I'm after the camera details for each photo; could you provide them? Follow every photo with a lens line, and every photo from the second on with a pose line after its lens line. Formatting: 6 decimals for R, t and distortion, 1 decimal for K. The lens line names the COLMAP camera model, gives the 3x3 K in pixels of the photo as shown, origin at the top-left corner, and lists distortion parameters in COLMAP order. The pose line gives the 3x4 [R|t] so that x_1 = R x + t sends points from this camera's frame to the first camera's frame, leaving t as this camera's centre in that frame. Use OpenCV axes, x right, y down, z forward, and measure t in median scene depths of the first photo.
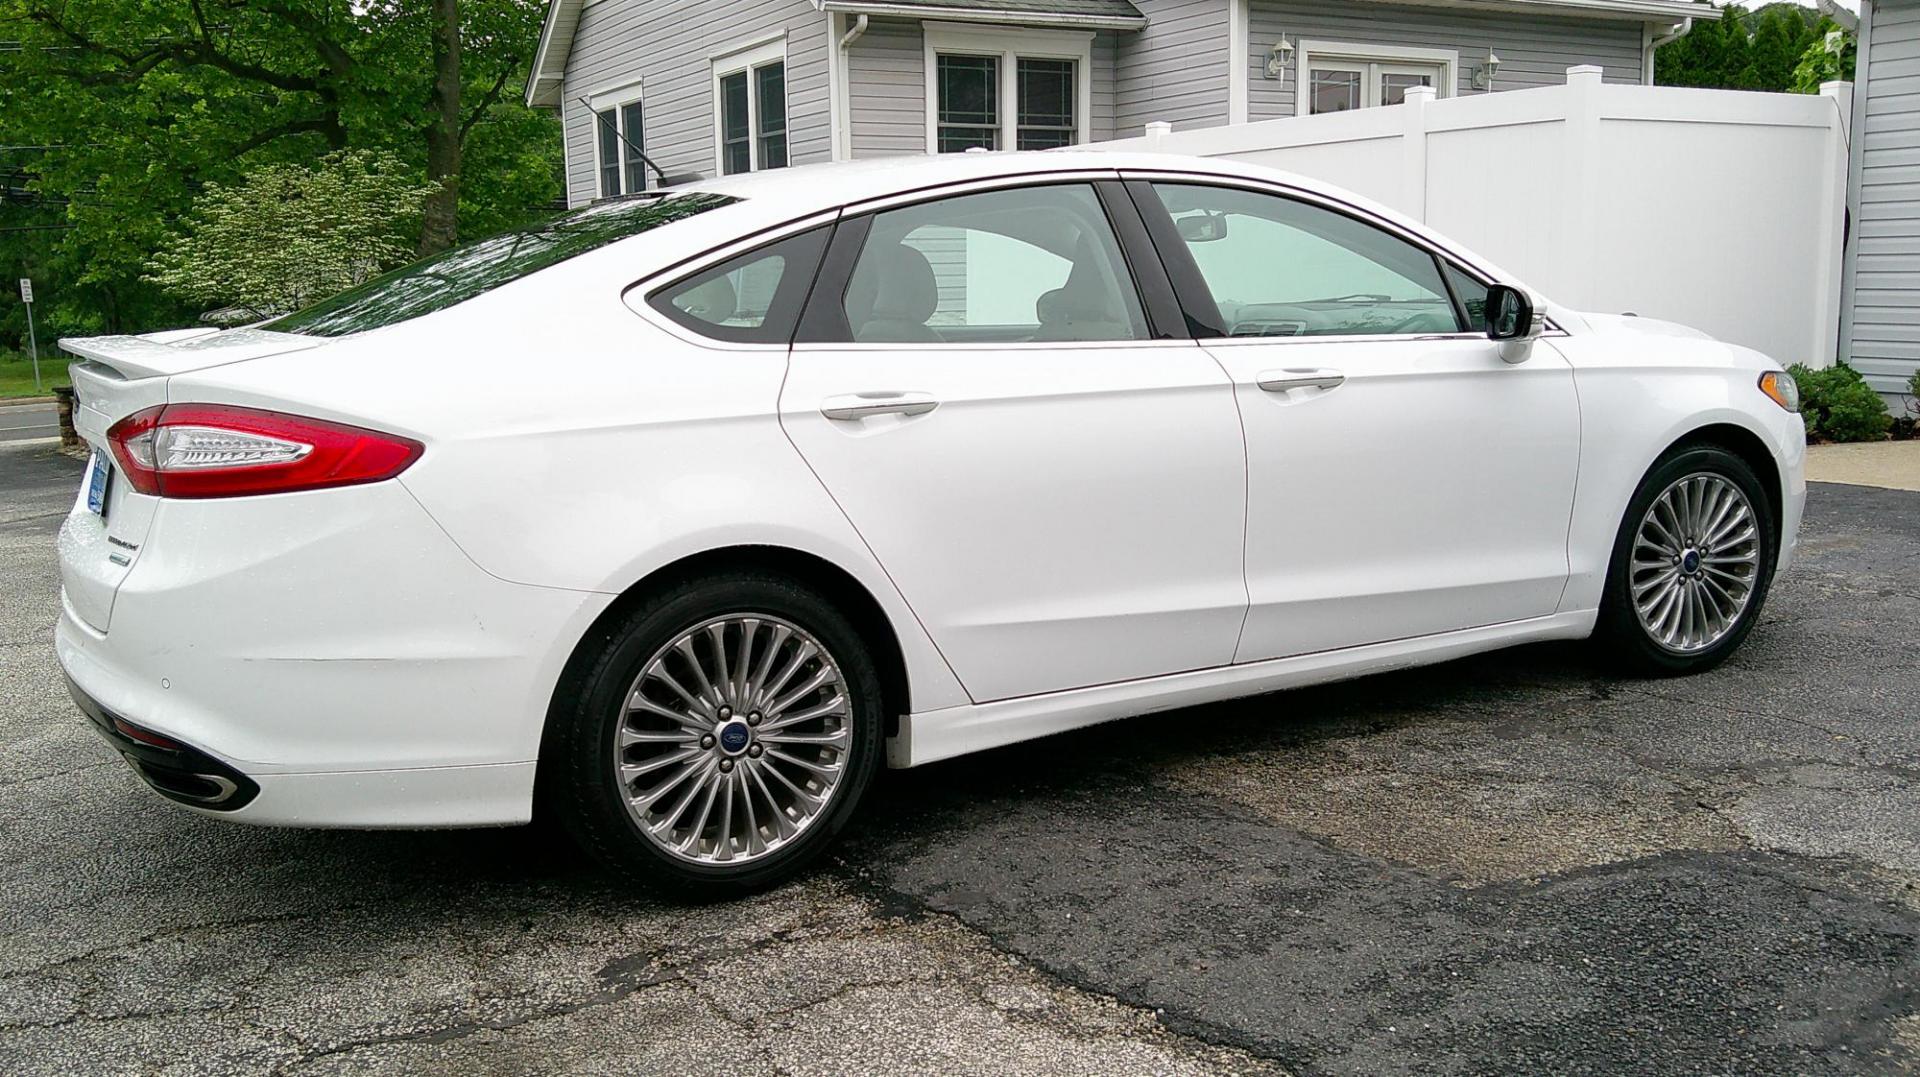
lens RADIAL K [[1761.5, 0, 931.4], [0, 1761.5, 502.2], [0, 0, 1]] dist [0.010698, 0.000000]
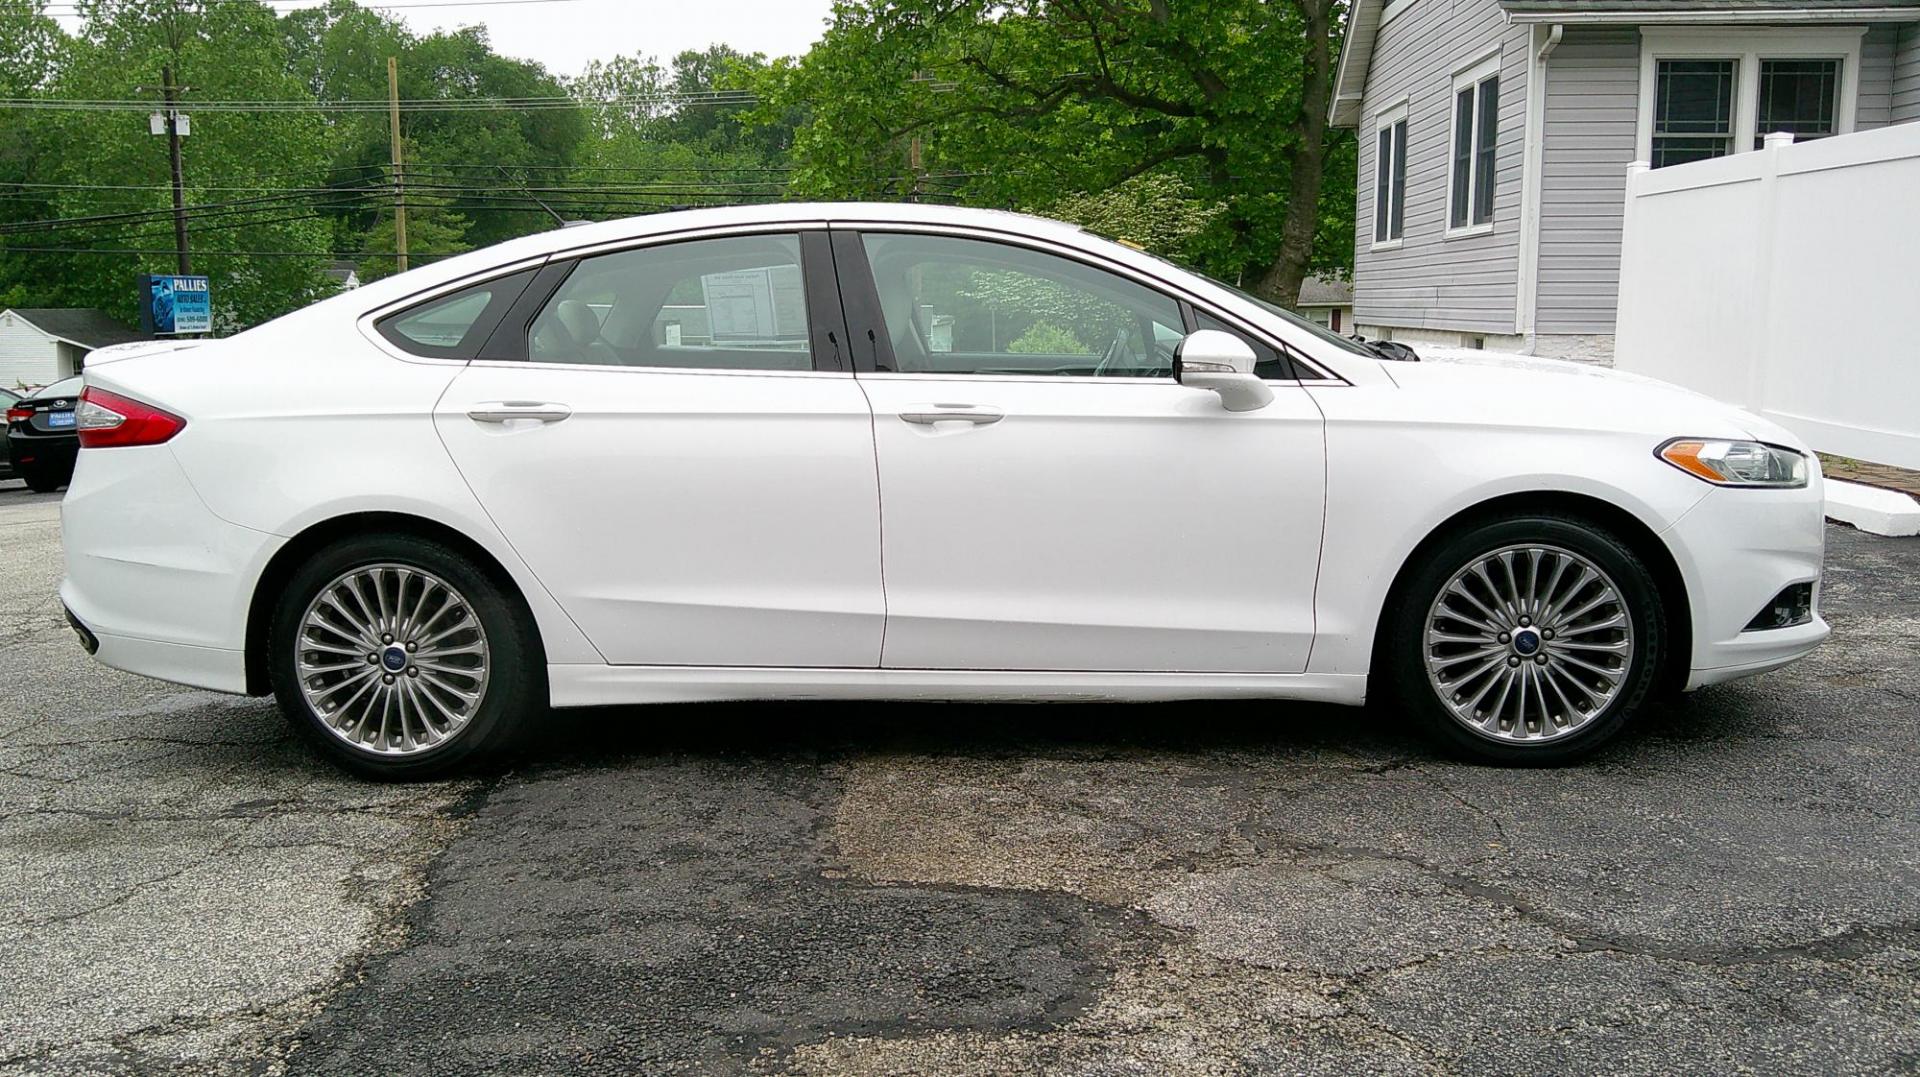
lens RADIAL K [[1761.5, 0, 943.6], [0, 1761.5, 525.3], [0, 0, 1]] dist [0.010698, 0.000000]
pose [[0.841600, 0.088003, -0.532884, 0.797255], [-0.084461, 0.995942, 0.031084, -0.035304], [0.533457, 0.018848, 0.845617, 0.089277]]
